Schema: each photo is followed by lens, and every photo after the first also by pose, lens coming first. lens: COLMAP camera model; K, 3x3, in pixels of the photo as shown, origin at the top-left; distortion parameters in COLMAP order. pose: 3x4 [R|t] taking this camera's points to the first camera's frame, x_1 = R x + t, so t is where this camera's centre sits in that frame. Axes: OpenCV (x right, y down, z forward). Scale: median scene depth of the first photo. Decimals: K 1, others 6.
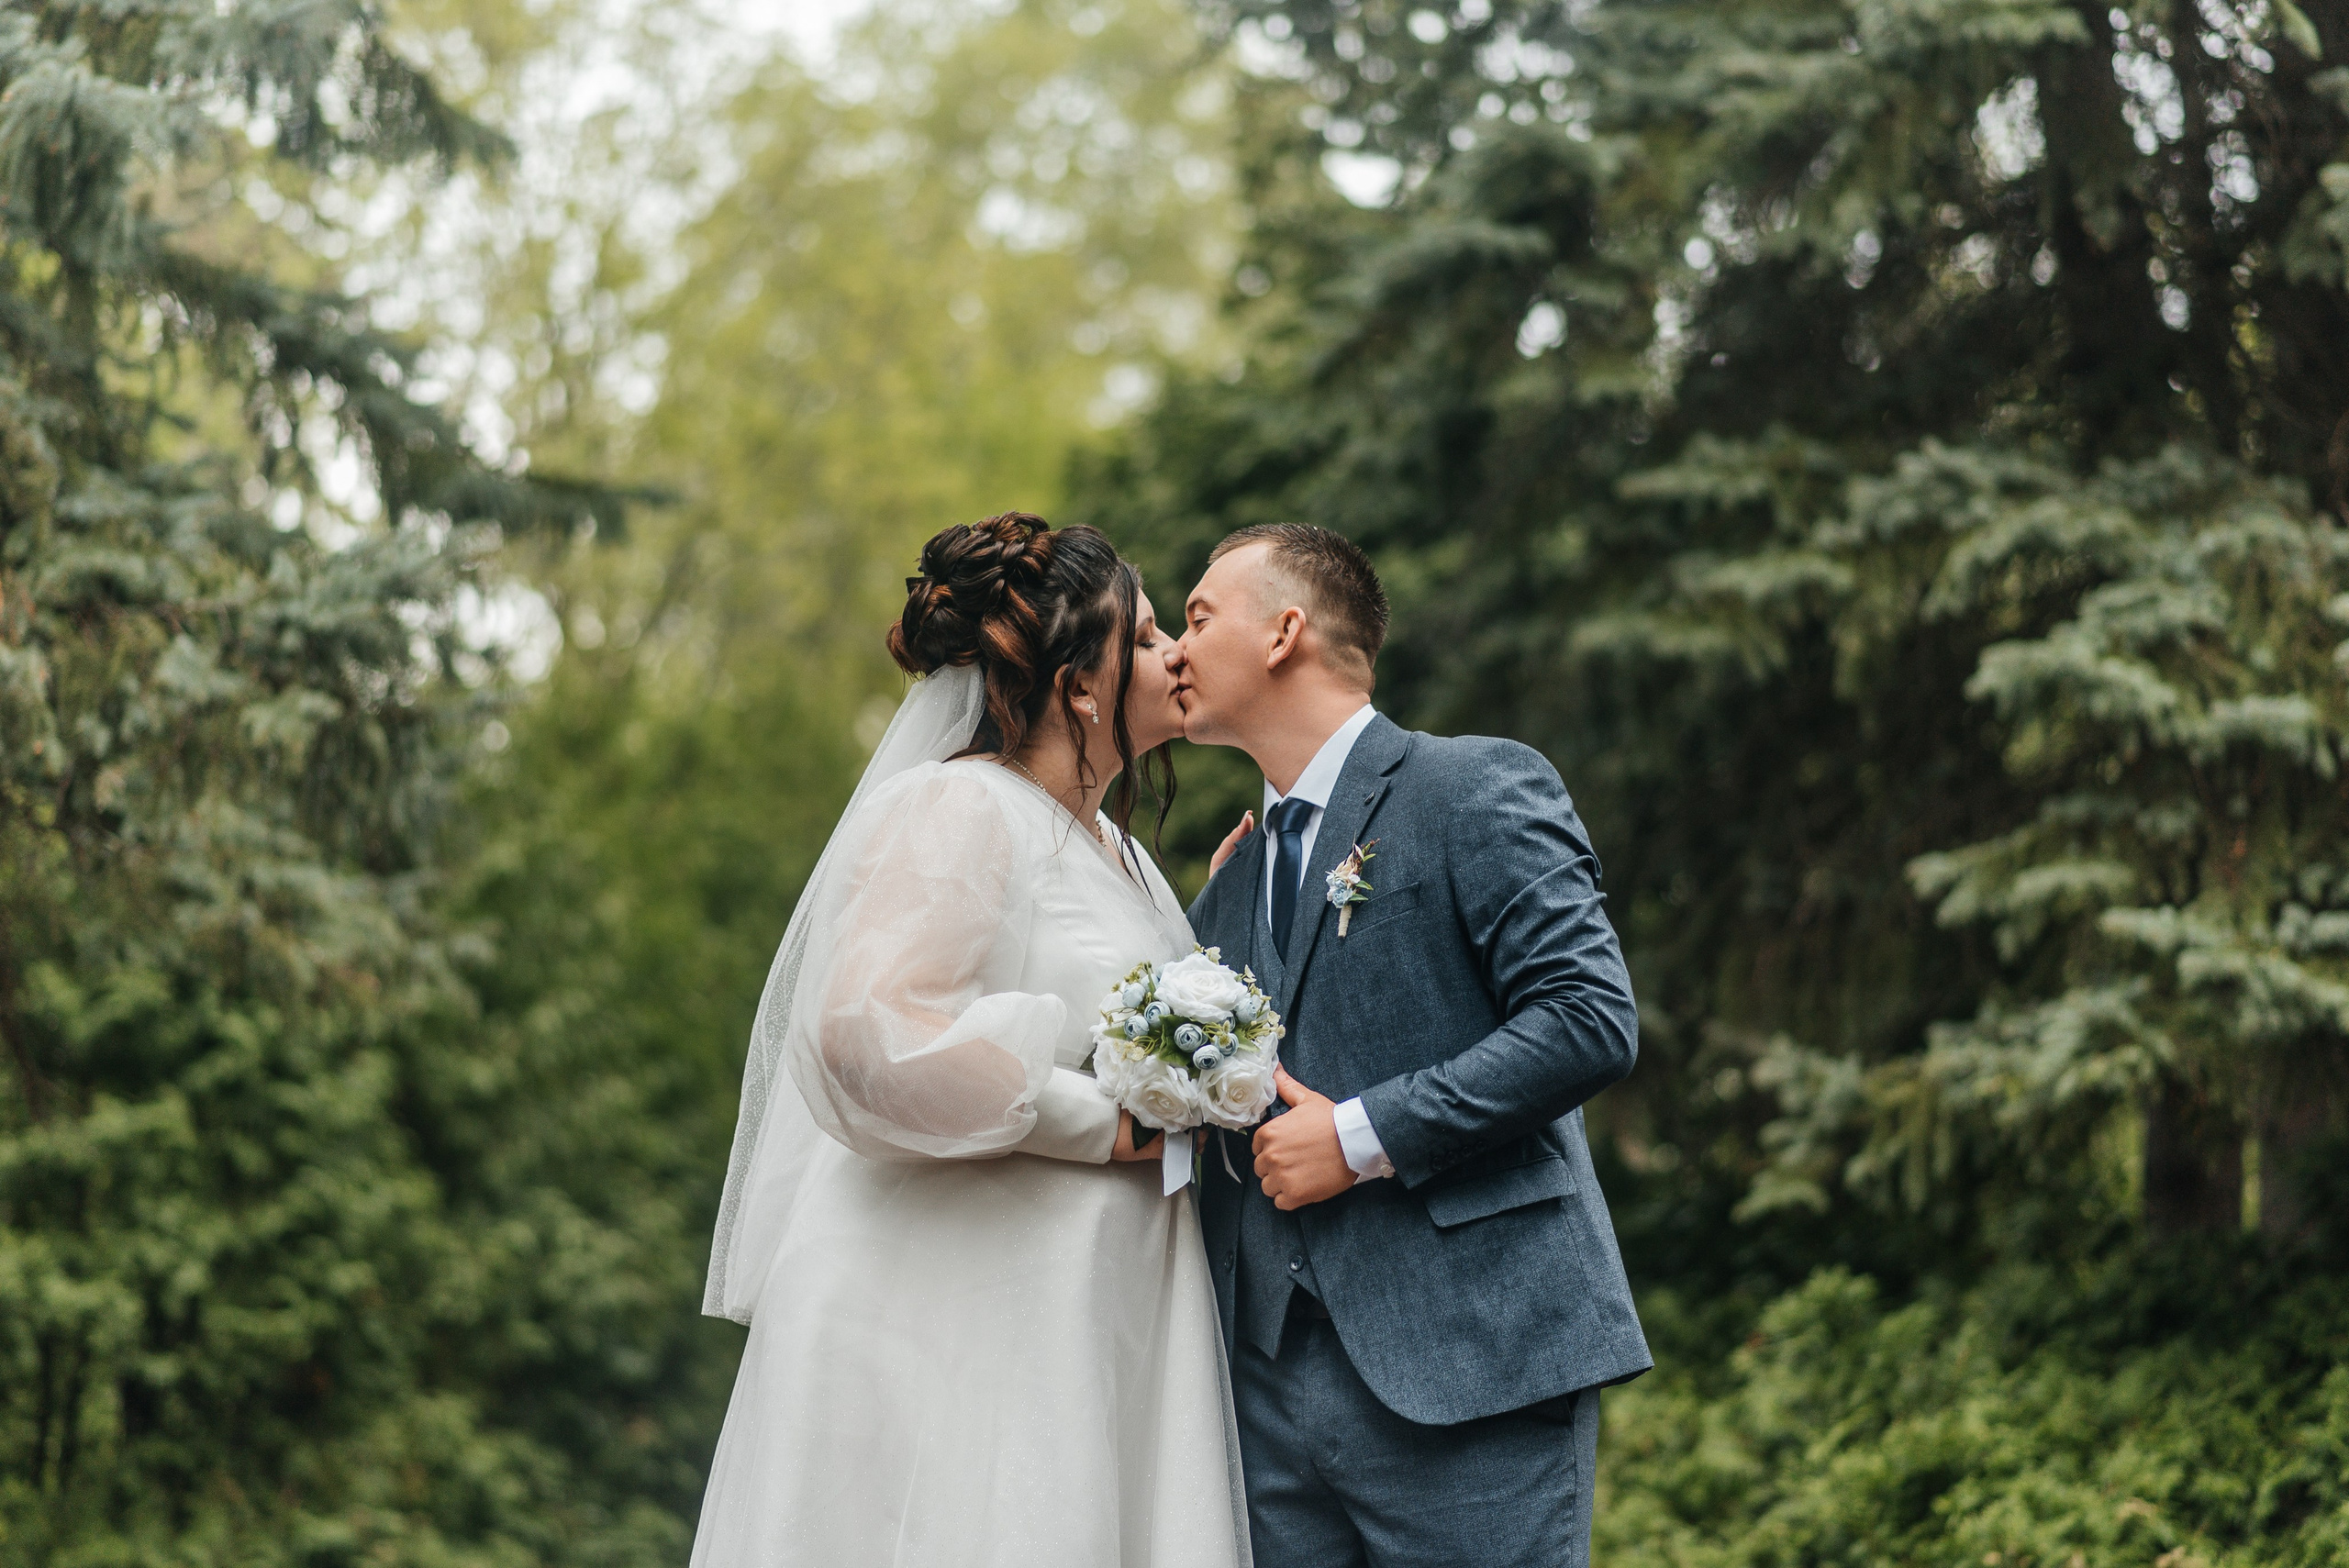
lens RADIAL K [[5614.1, 0, 1172.1], [0, 5614.1, 782.5], [0, 0, 1]] dist [0.004447, 0.000000]
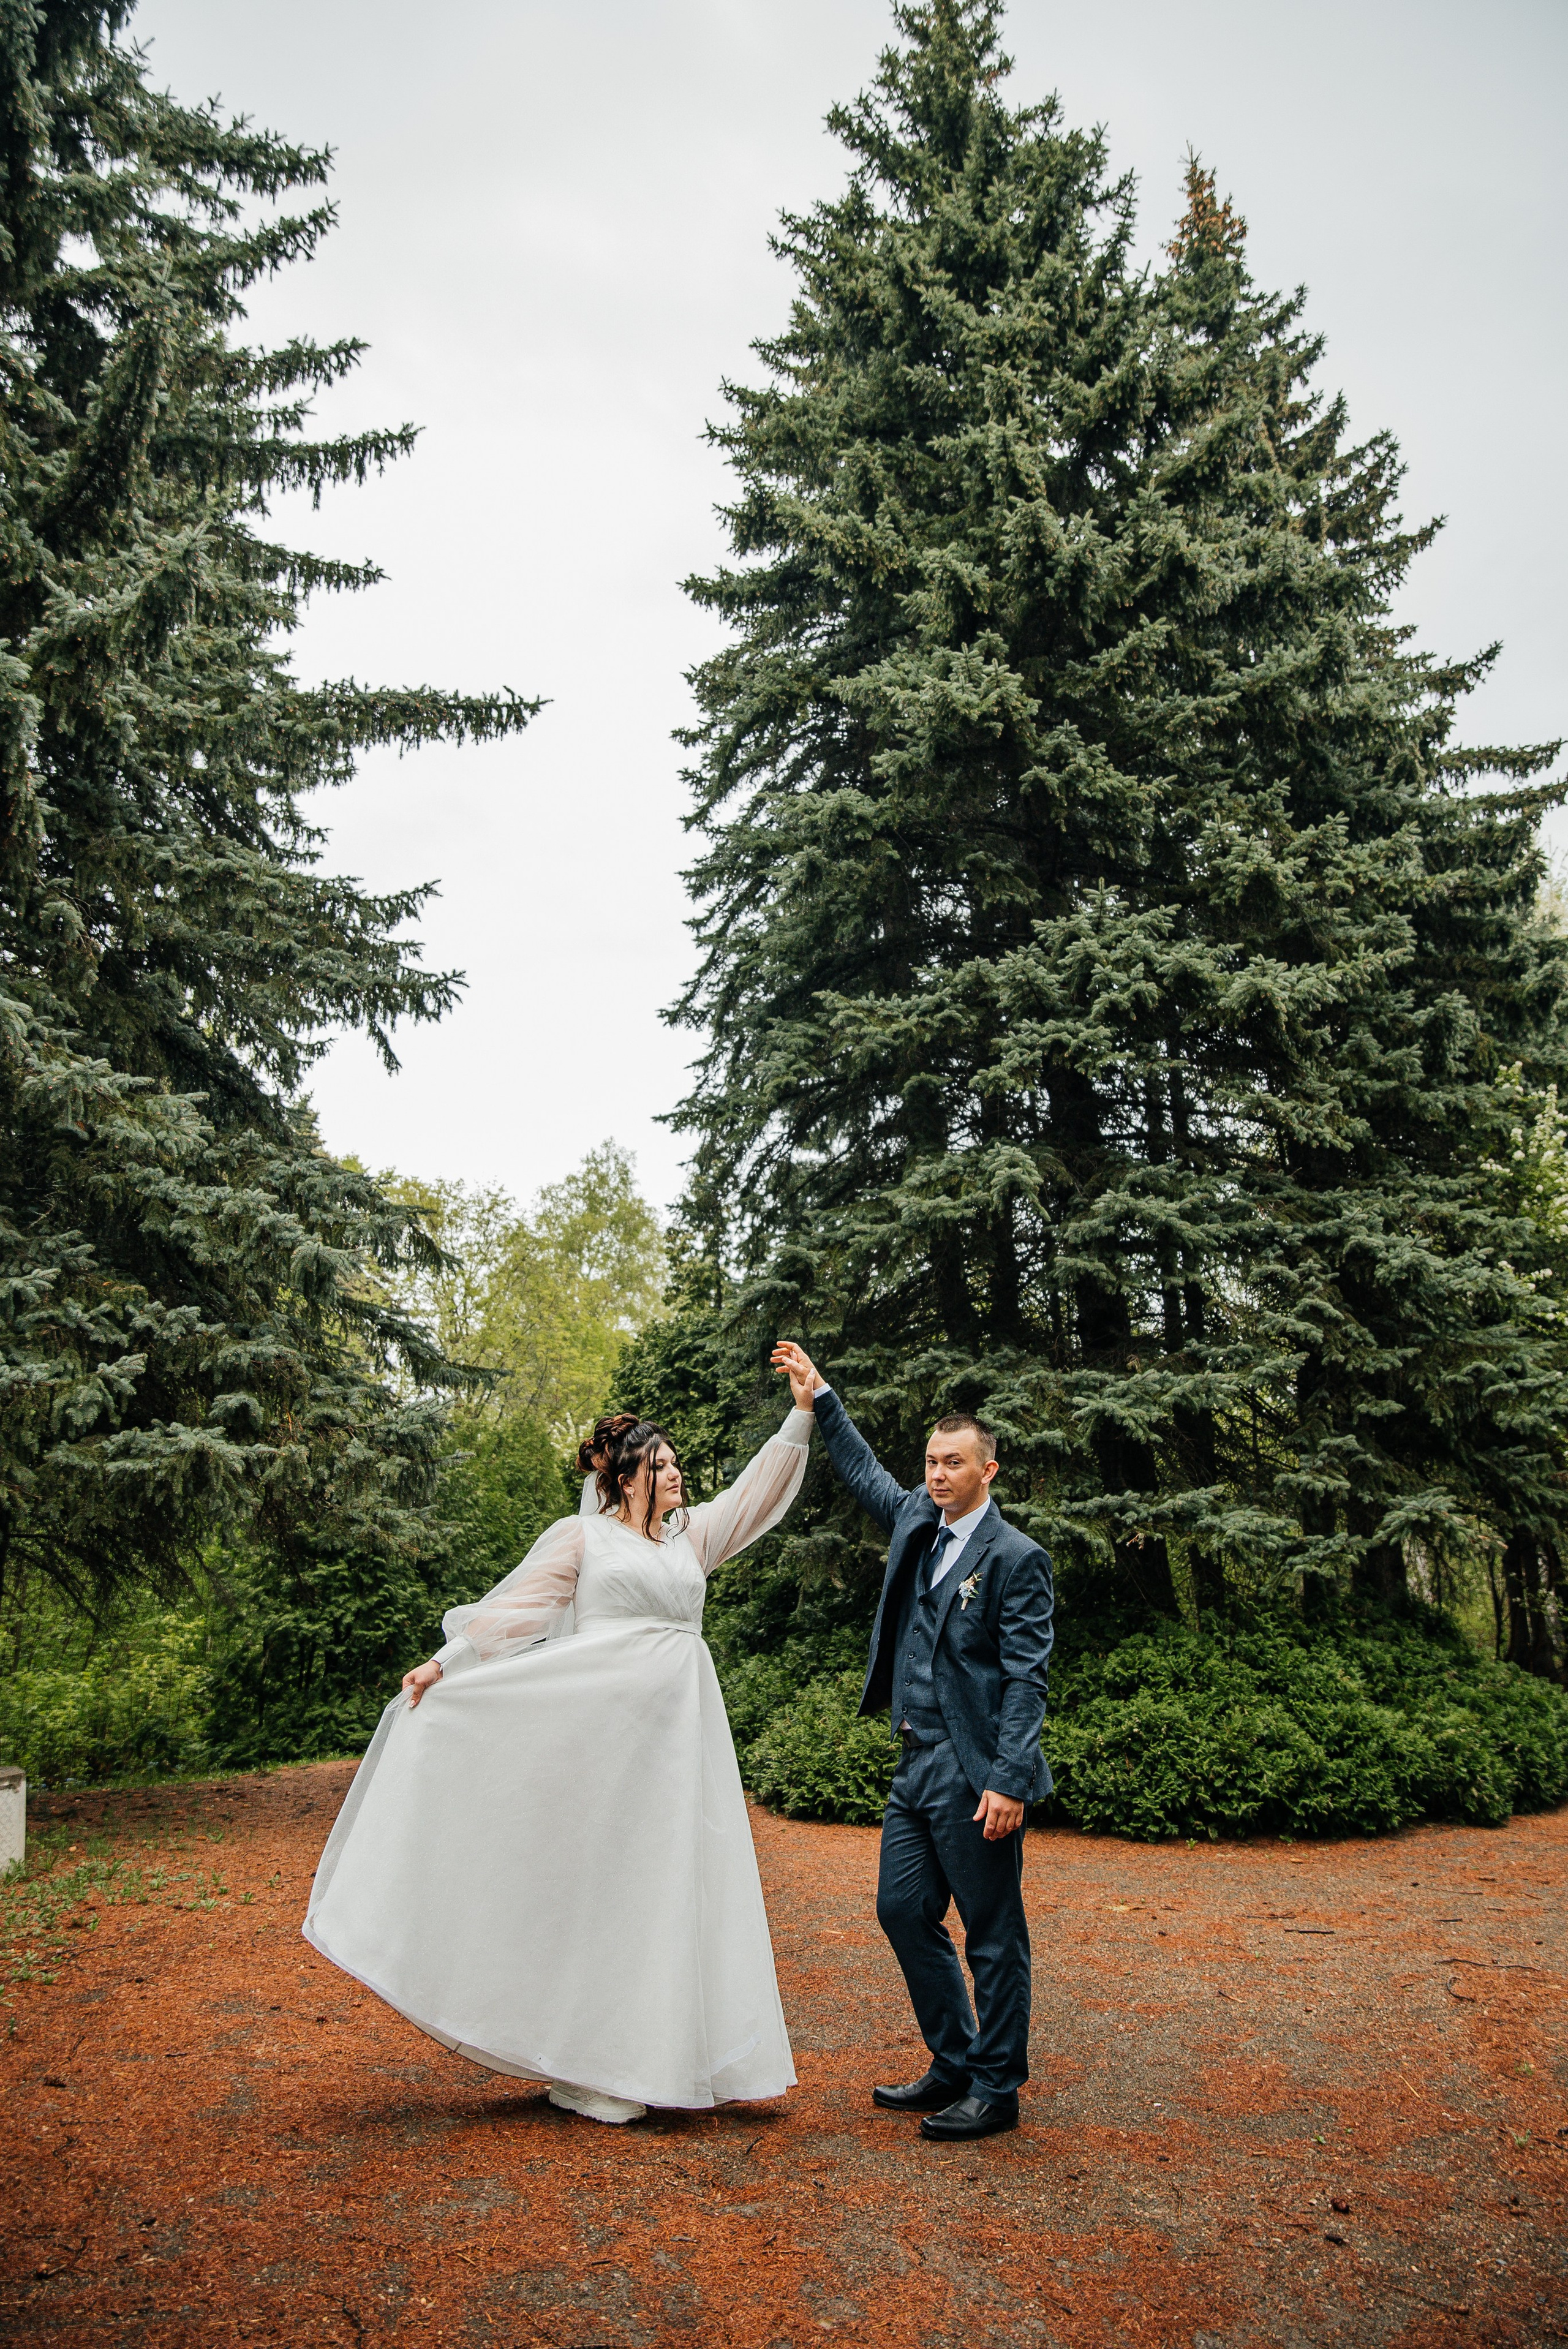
lens RADIAL K [[1579.7, 0, 791.2], [0, 1579.7, 1177.4], [0, 0, 1]] dist [-0.101308, -0.000849]
pose [[0.993709, -0.019115, 0.110350, -0.033737], [0.035869, 0.987744, -0.151907, -0.024151], [-0.106094, 0.154909, 0.982215, 0.142236]]
